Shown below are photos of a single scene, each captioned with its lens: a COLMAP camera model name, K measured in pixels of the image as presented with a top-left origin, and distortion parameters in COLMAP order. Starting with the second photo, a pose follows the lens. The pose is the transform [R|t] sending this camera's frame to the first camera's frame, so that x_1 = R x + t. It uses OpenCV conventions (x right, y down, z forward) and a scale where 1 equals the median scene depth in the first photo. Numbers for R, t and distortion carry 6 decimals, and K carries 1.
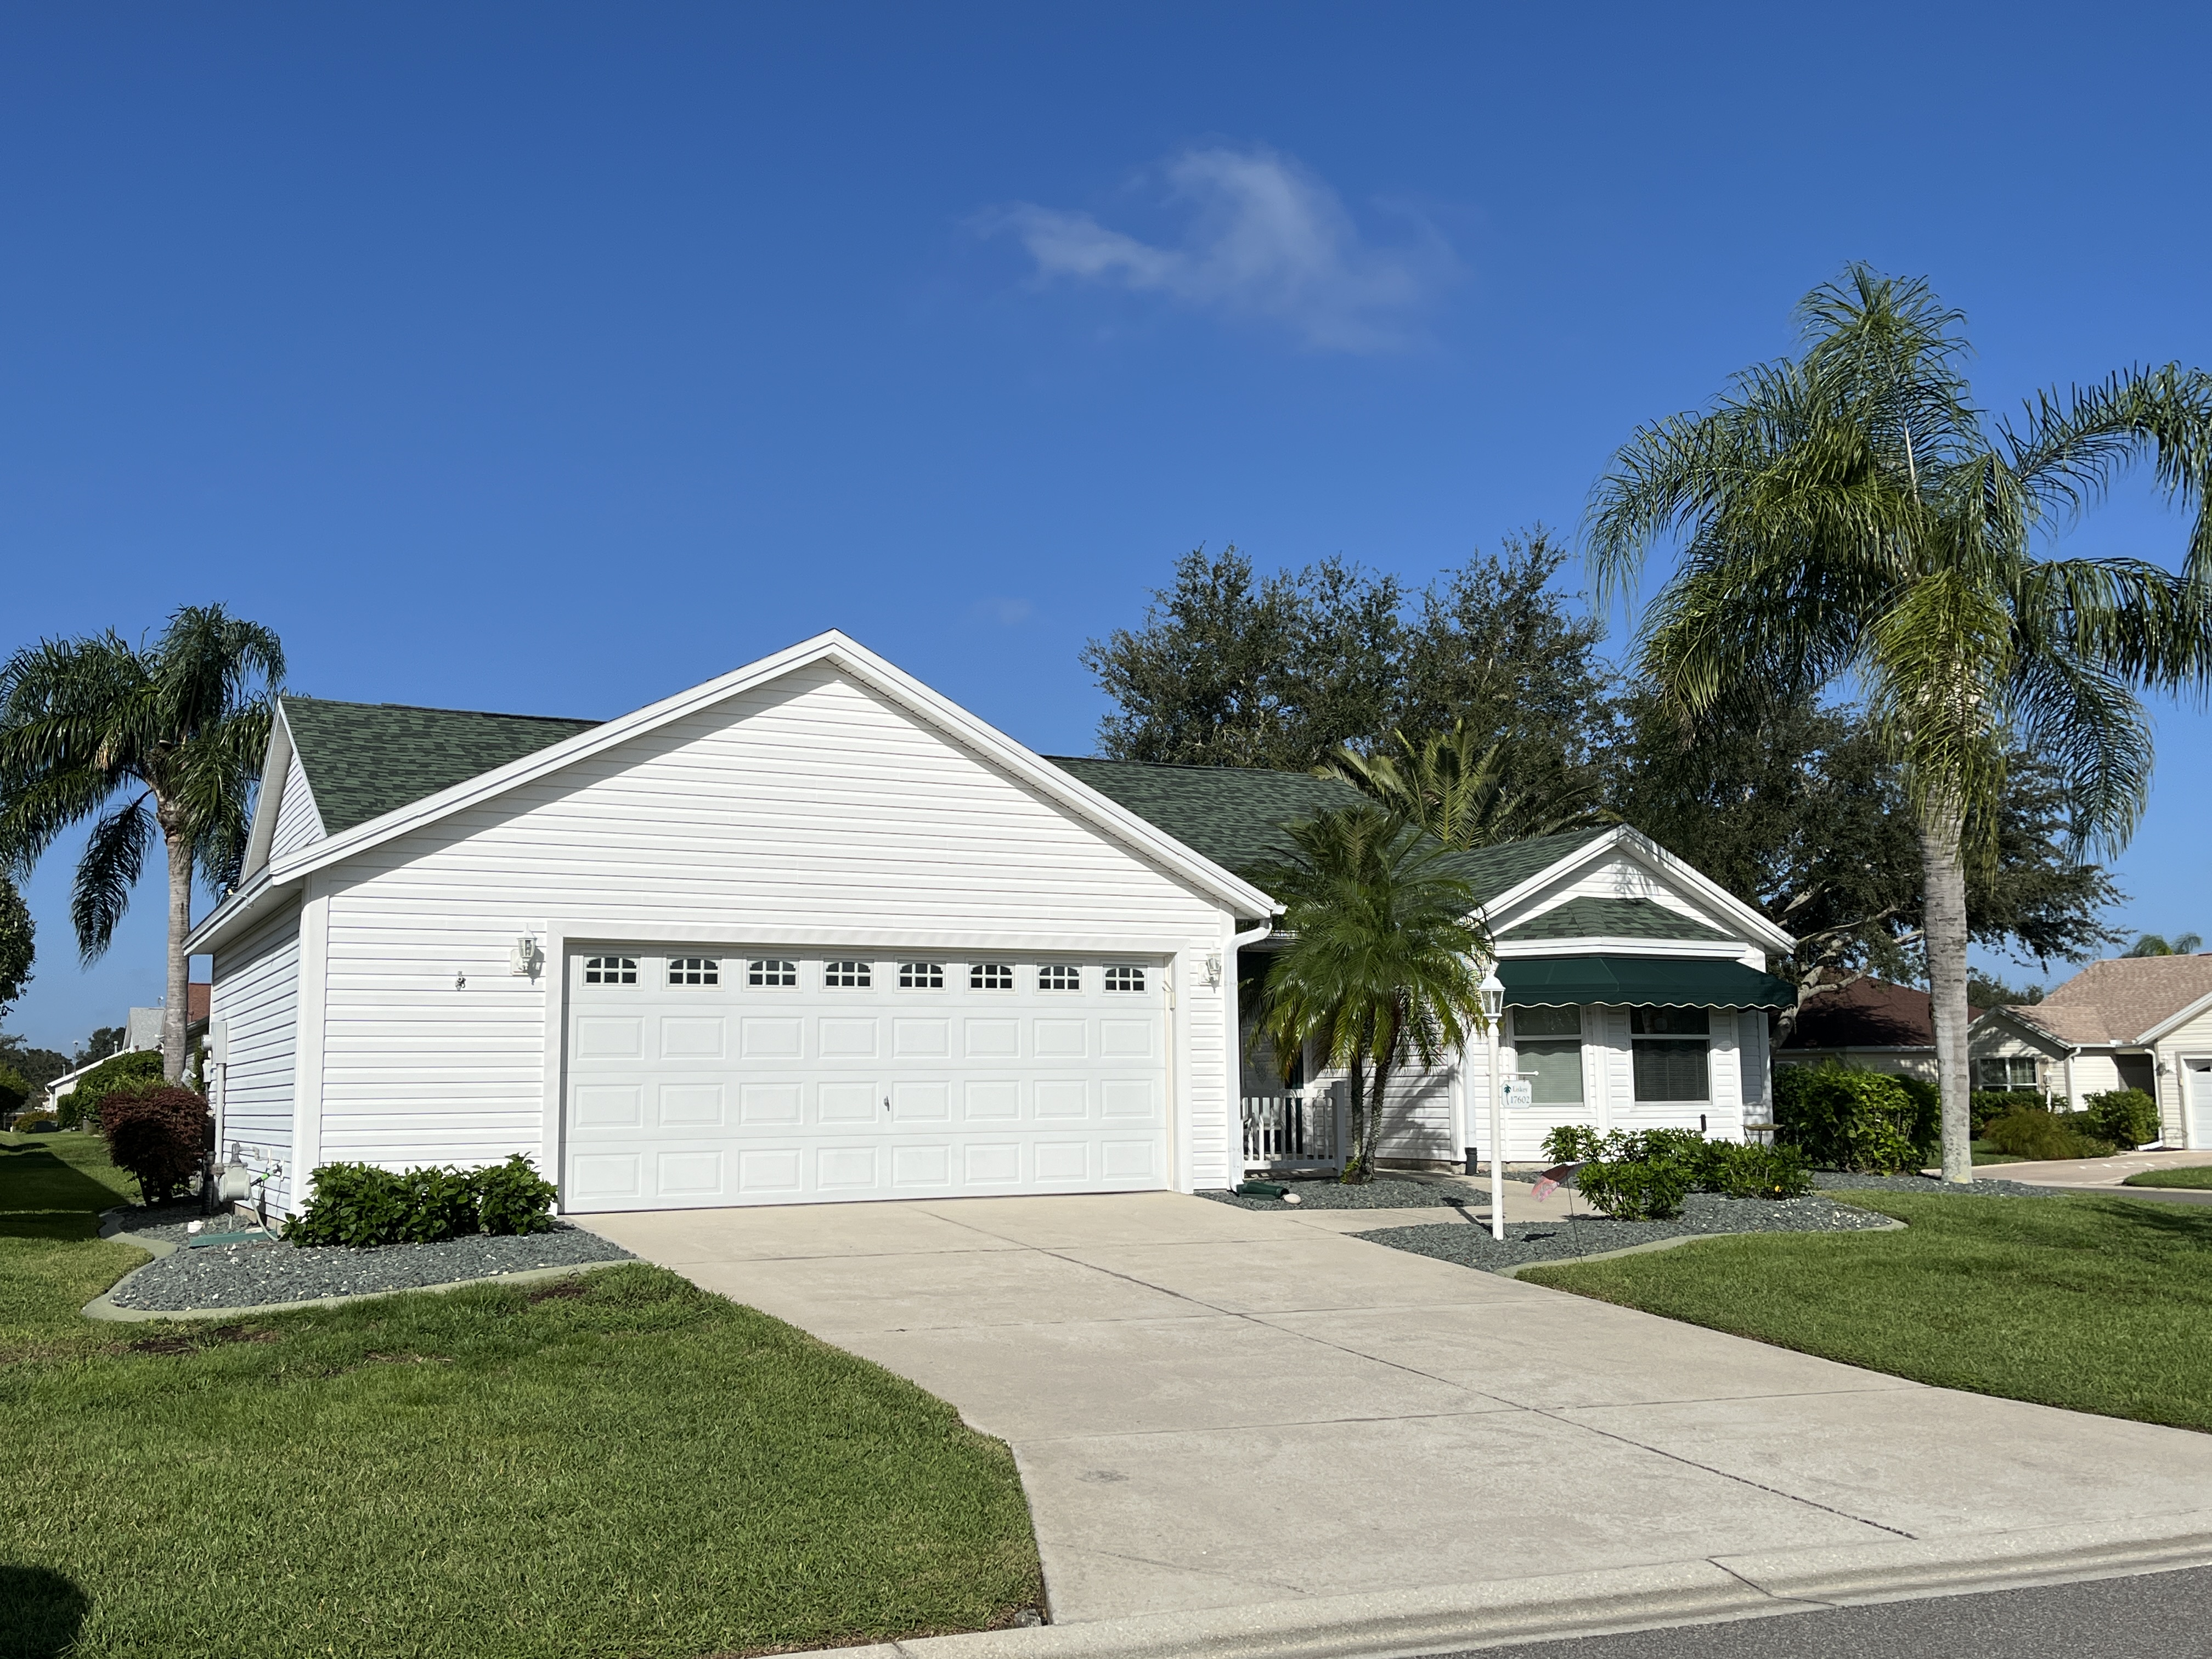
lens RADIAL K [[2079.6, 0, 1092.8], [0, 2079.6, 826.9], [0, 0, 1]] dist [0.072146, -0.019322]
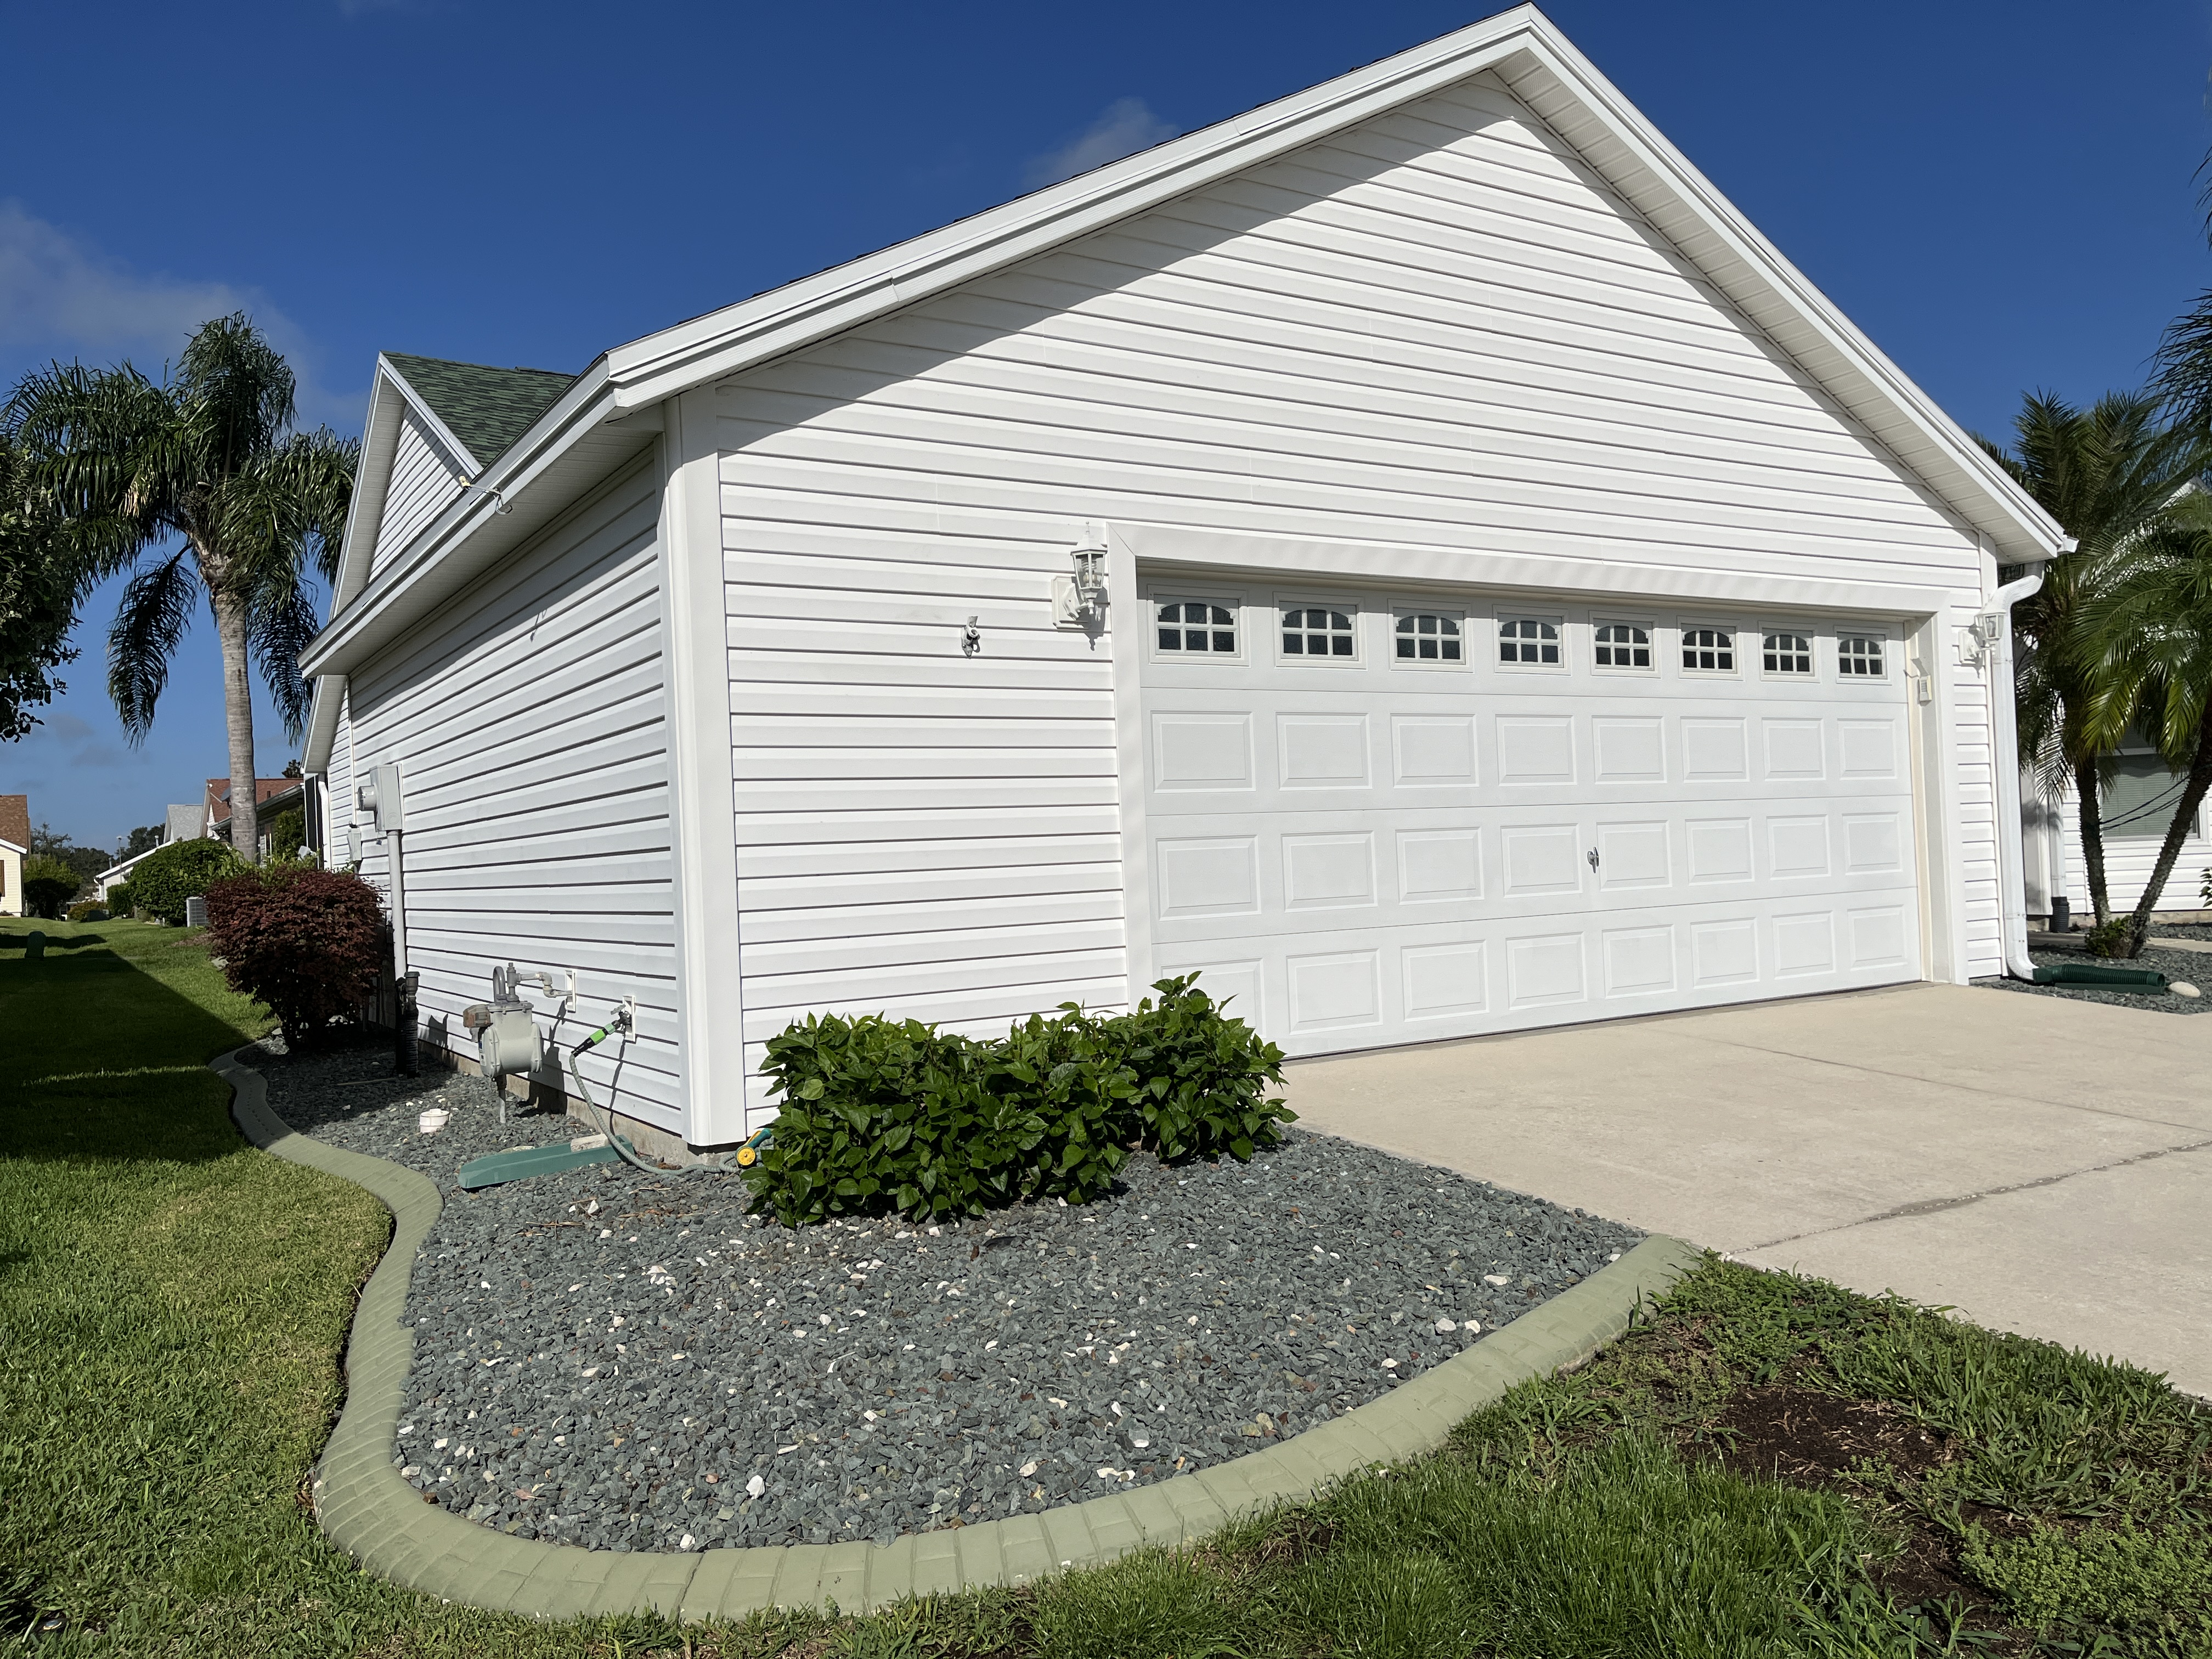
lens RADIAL K [[1661.3, 0, 1115.0], [0, 1661.3, 818.8], [0, 0, 1]] dist [0.092978, -0.103488]
pose [[0.995749, -0.030008, 0.087086, -0.256015], [0.020791, 0.994268, 0.104880, 0.063817], [-0.089734, -0.102623, 0.990665, 0.504811]]
